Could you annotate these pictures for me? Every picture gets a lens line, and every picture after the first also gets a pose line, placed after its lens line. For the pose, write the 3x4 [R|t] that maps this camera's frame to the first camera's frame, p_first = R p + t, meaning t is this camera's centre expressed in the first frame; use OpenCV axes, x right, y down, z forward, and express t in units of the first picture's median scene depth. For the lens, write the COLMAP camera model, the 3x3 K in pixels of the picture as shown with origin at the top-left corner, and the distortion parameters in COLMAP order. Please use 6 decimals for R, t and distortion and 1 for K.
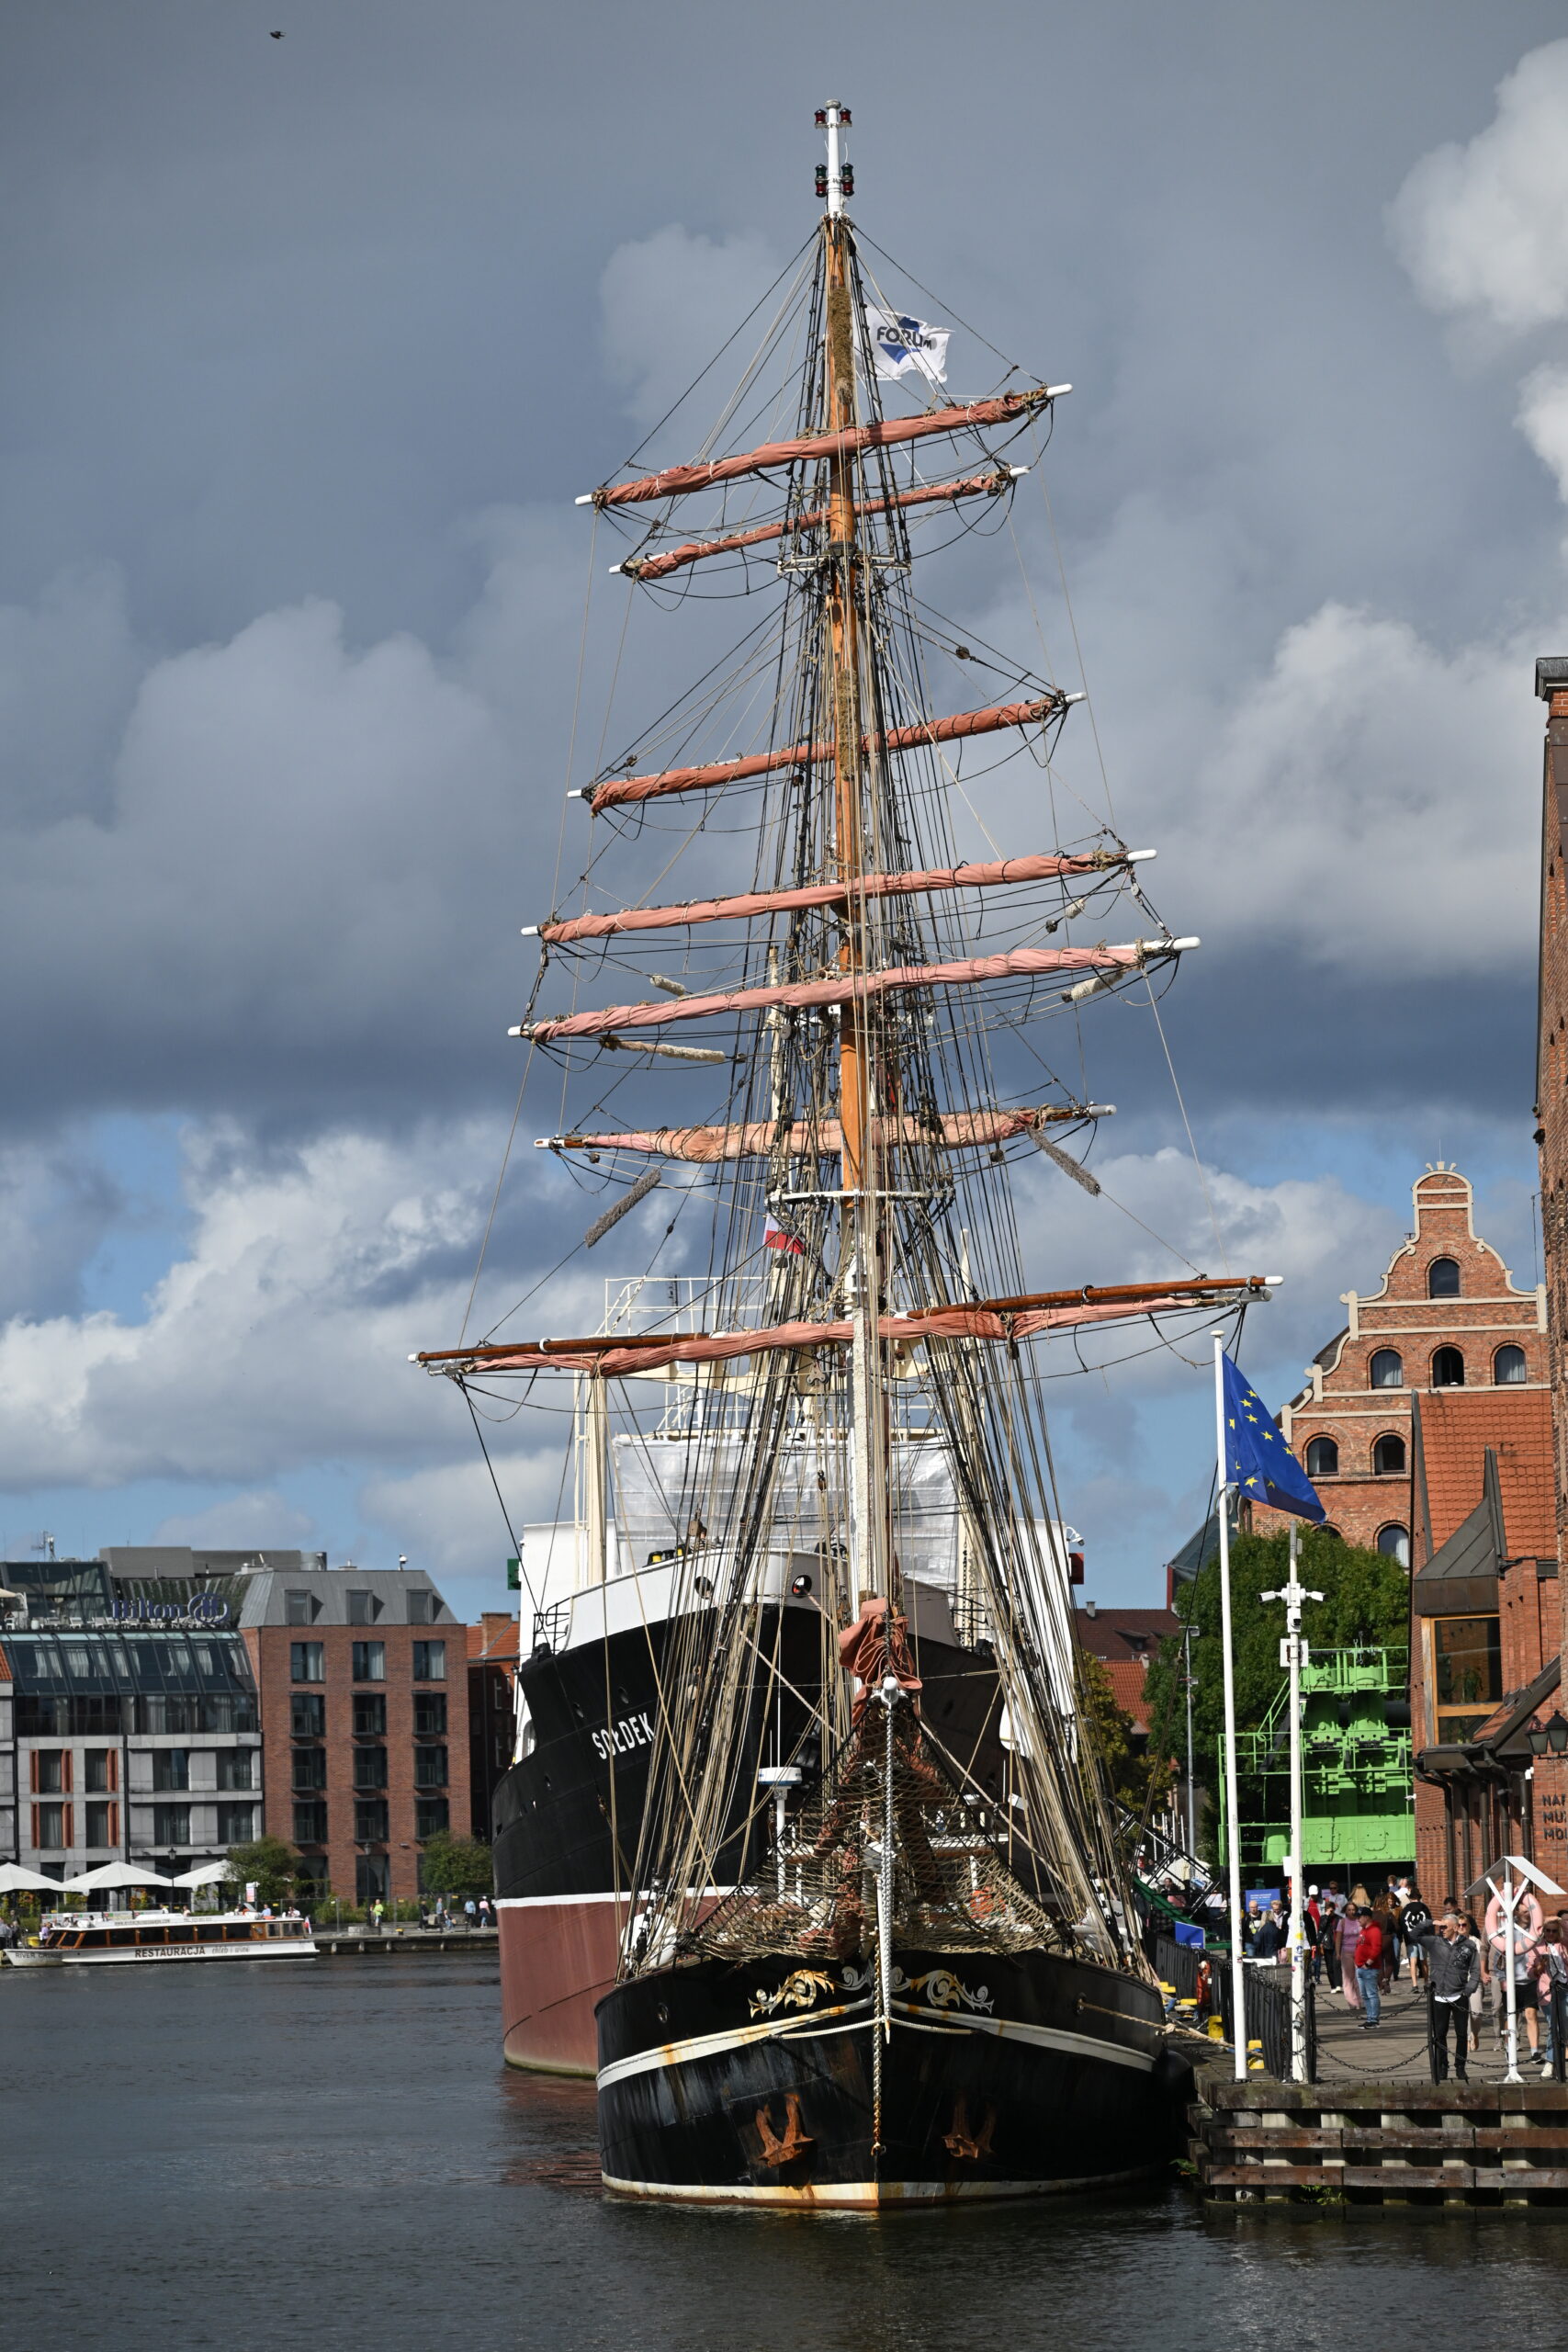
lens RADIAL K [[7243.3, 0, 776.6], [0, 7243.3, 1172.0], [0, 0, 1]] dist [0.024860, 0.000000]
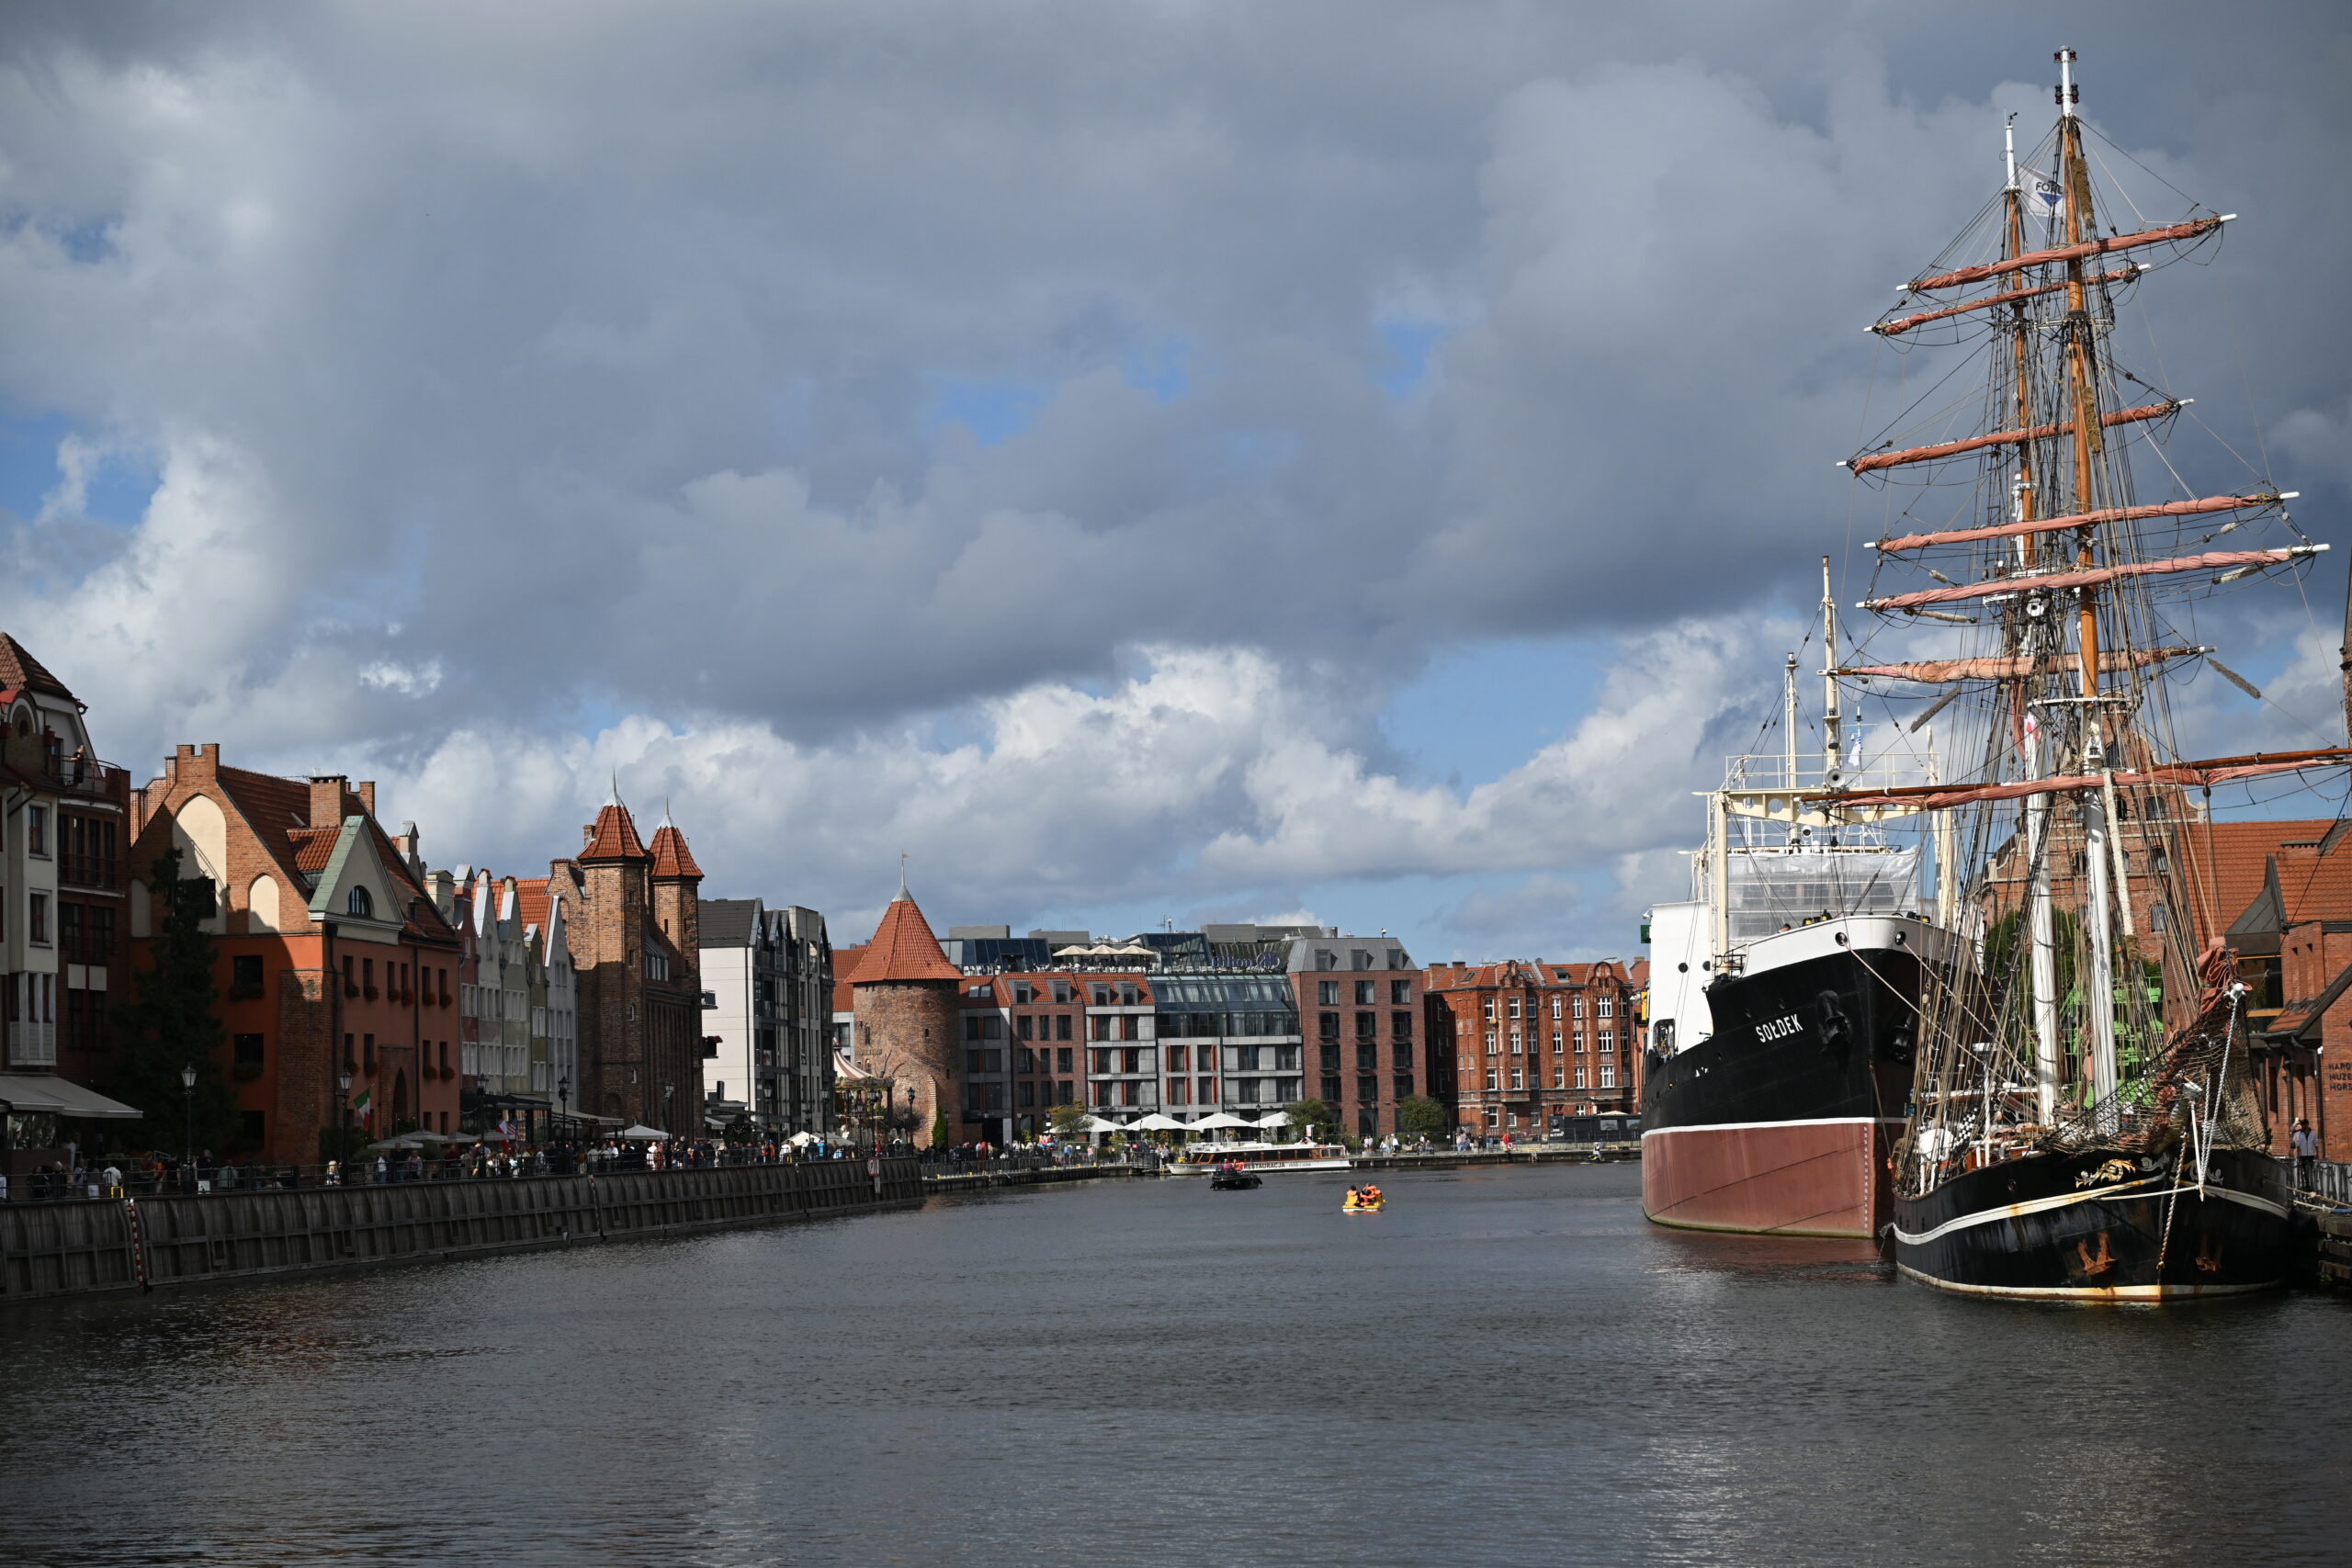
lens RADIAL K [[4386.8, 0, 1171.7], [0, 4386.8, 798.1], [0, 0, 1]] dist [0.000159, 0.000000]
pose [[0.997466, -0.005255, -0.070944, -0.109041], [0.006836, 0.999733, 0.022052, 0.001617], [0.070809, -0.022481, 0.997236, -0.023996]]
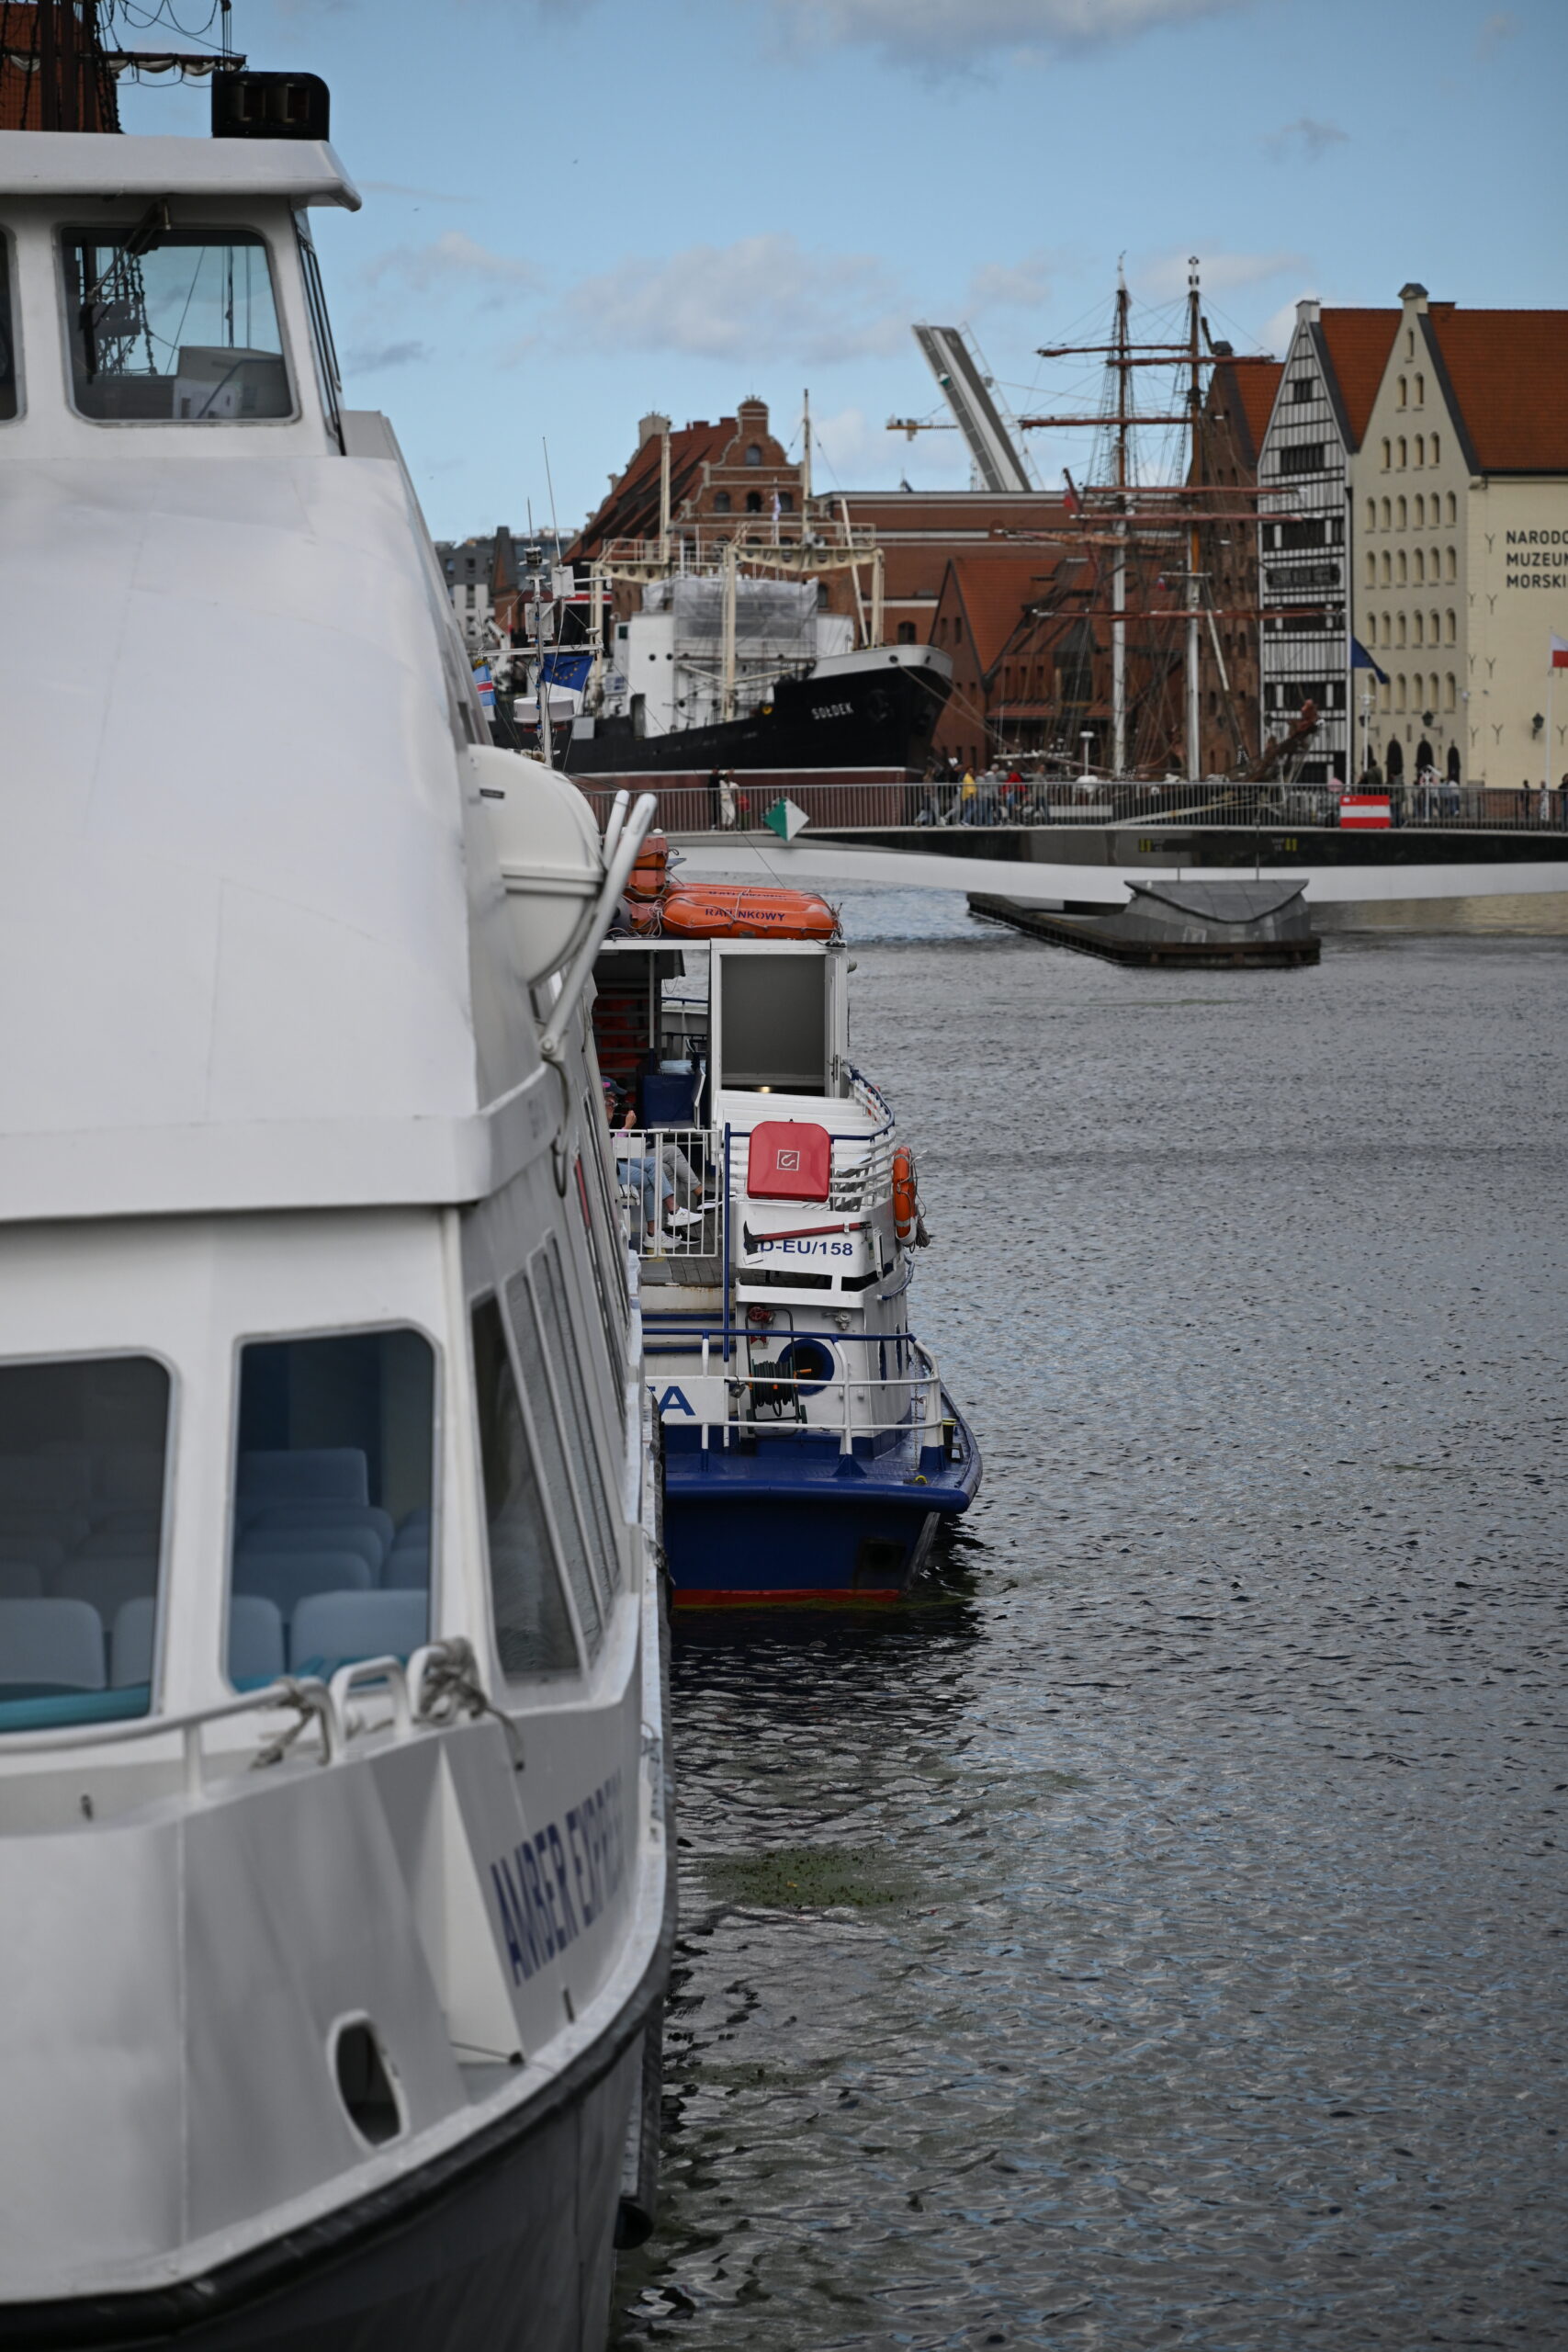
lens RADIAL K [[8111.8, 0, 783.1], [0, 8111.8, 1177.7], [0, 0, 1]] dist [-0.013195, 0.000000]
pose [[0.957645, 0.002983, 0.287937, -1.109069], [-0.045721, 0.988837, 0.141816, -0.216722], [-0.284300, -0.148974, 0.947090, -2.291503]]
